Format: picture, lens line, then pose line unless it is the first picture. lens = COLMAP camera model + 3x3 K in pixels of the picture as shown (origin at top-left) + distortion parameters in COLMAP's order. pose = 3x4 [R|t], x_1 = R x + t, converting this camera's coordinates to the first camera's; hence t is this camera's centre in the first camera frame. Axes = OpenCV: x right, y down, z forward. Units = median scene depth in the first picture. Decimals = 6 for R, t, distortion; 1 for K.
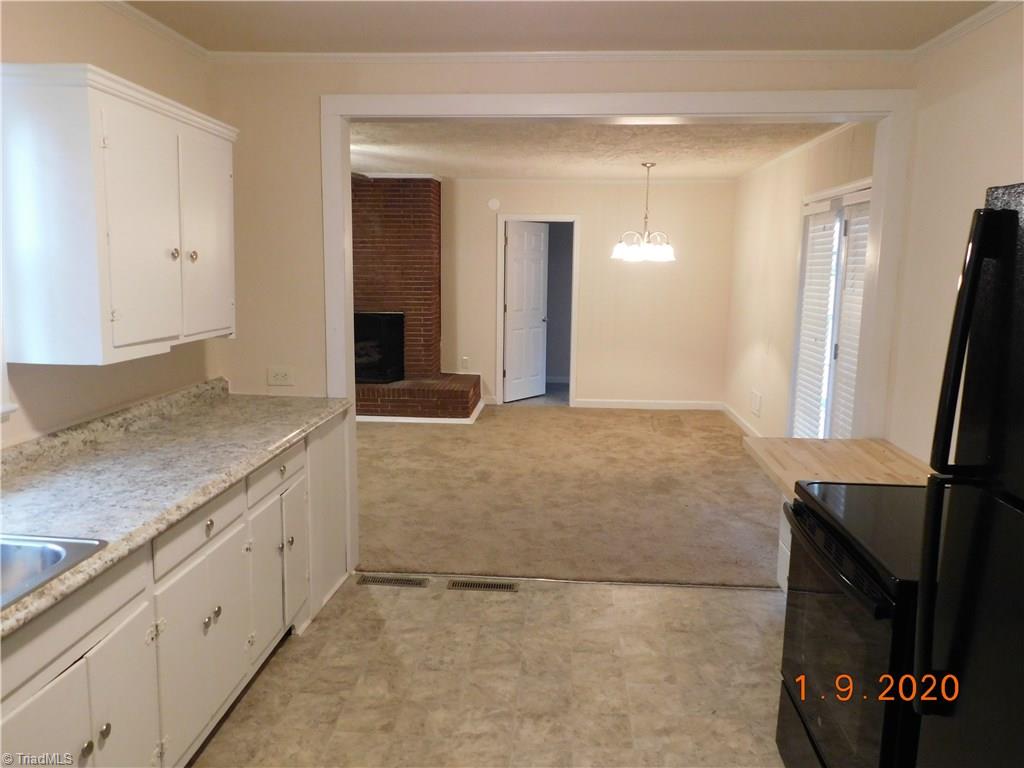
lens RADIAL K [[759.0, 0, 512.7], [0, 759.0, 385.7], [0, 0, 1]] dist [-0.009058, 0.008305]
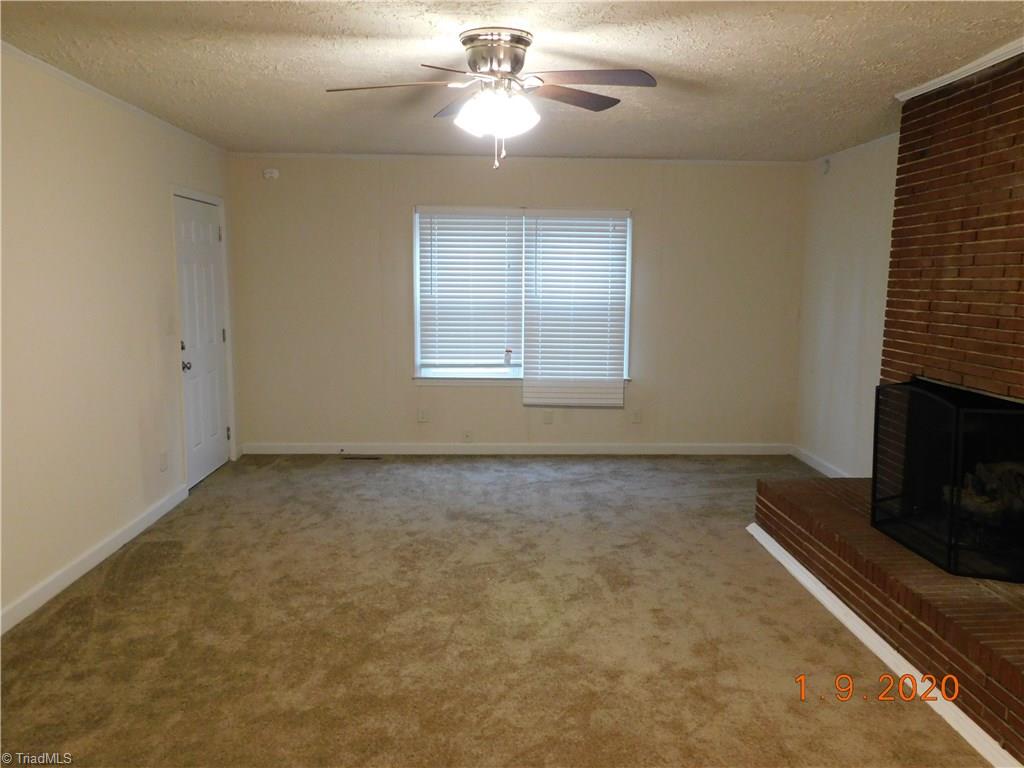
lens RADIAL K [[759.0, 0, 513.7], [0, 759.0, 379.2], [0, 0, 1]] dist [-0.009058, 0.008305]
pose [[0.115042, 0.124826, -0.985486, 0.184261], [-0.164019, 0.980843, 0.105091, -0.106743], [0.979726, 0.149549, 0.133312, 0.705562]]
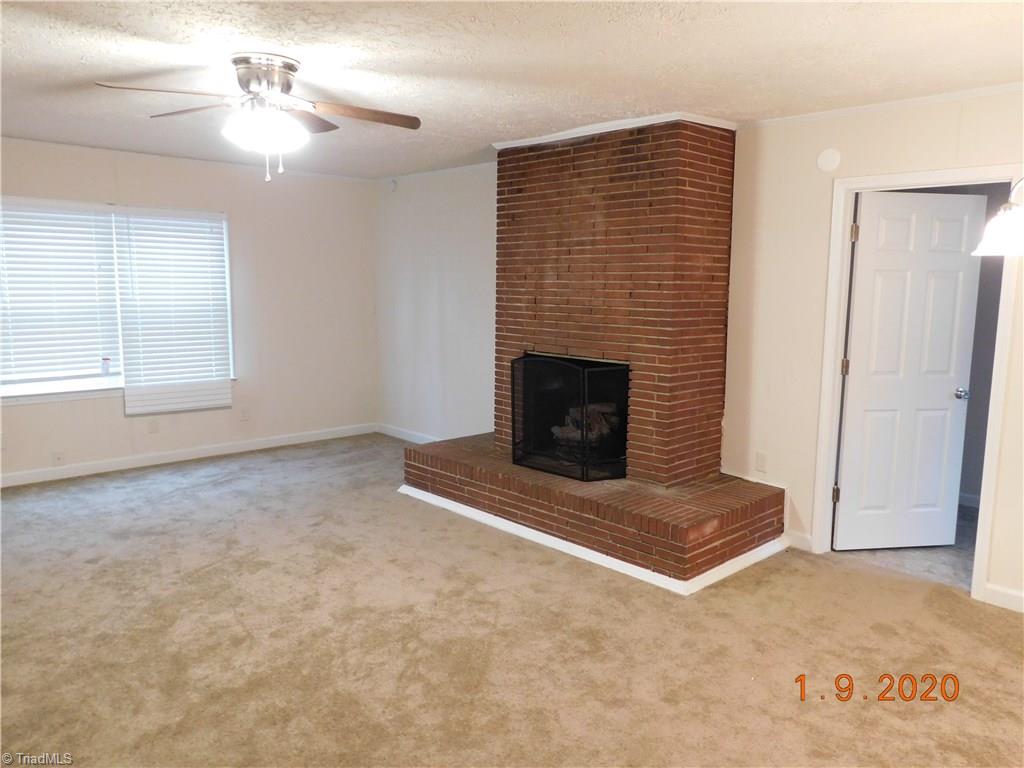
lens RADIAL K [[759.0, 0, 513.7], [0, 759.0, 379.3], [0, 0, 1]] dist [-0.009058, 0.008305]
pose [[0.735152, 0.085327, -0.672510, 0.179651], [-0.108824, 0.994035, 0.007160, -0.079432], [0.669110, 0.067922, 0.740053, 0.522129]]
